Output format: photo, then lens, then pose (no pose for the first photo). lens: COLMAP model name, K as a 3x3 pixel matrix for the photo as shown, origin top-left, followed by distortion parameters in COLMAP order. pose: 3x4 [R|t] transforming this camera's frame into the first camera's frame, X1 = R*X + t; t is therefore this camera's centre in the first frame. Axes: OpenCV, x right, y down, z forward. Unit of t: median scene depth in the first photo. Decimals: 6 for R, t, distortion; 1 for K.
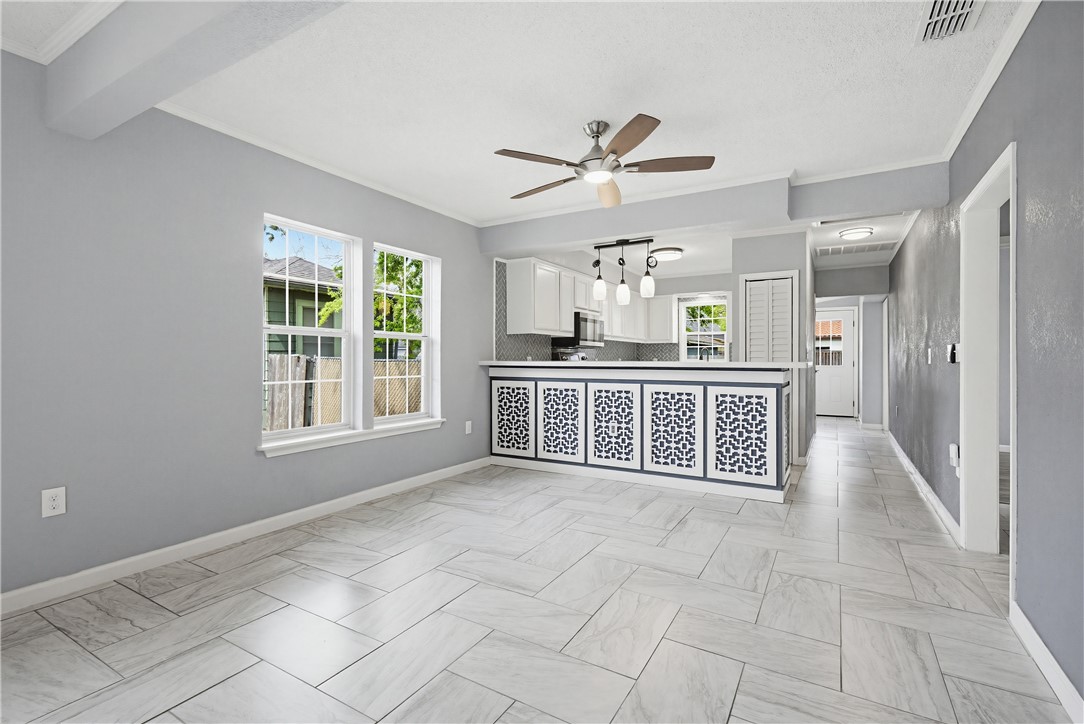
lens RADIAL K [[497.8, 0, 541.2], [0, 497.8, 357.9], [0, 0, 1]] dist [-0.000645, -0.000036]
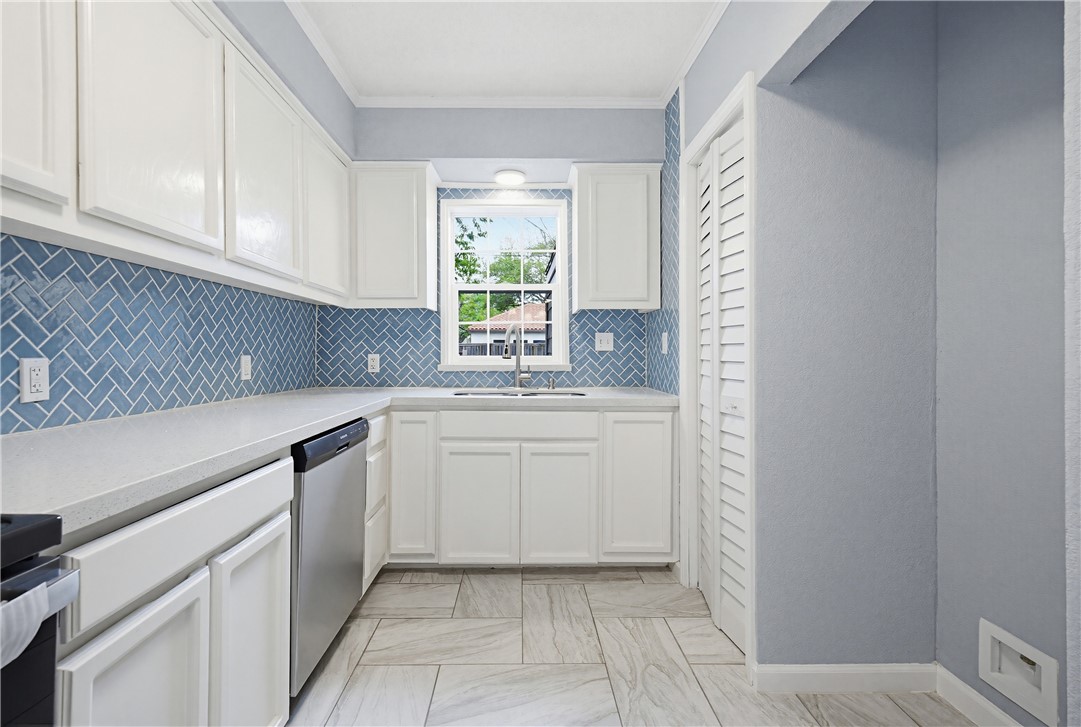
lens RADIAL K [[488.5, 0, 532.3], [0, 488.5, 365.8], [0, 0, 1]] dist [0.000291, 0.000072]
pose [[0.843775, -0.001681, 0.536694, 0.267893], [0.004812, 0.999979, -0.004433, 0.022269], [-0.536675, 0.006323, 0.843765, 1.250299]]
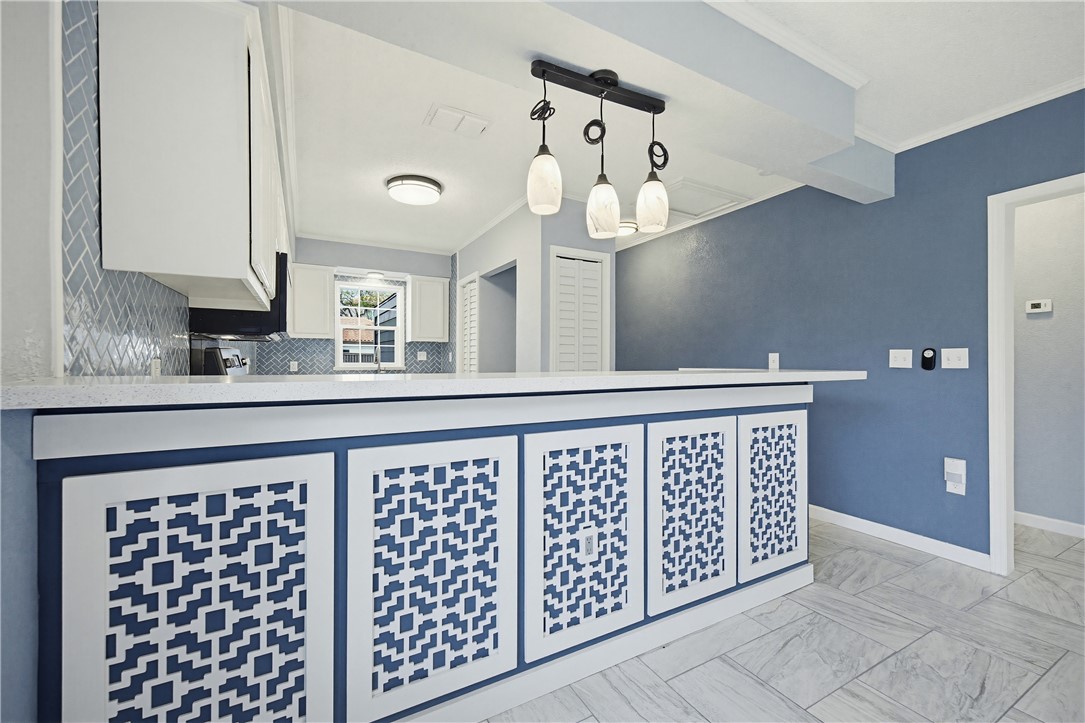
lens RADIAL K [[436.5, 0, 539.2], [0, 436.5, 358.8], [0, 0, 1]] dist [0.002187, 0.000341]
pose [[0.523648, 0.001239, 0.851934, -0.167649], [-0.001715, 0.999998, -0.000400, -0.004498], [-0.851933, -0.001252, 0.523649, 0.831498]]
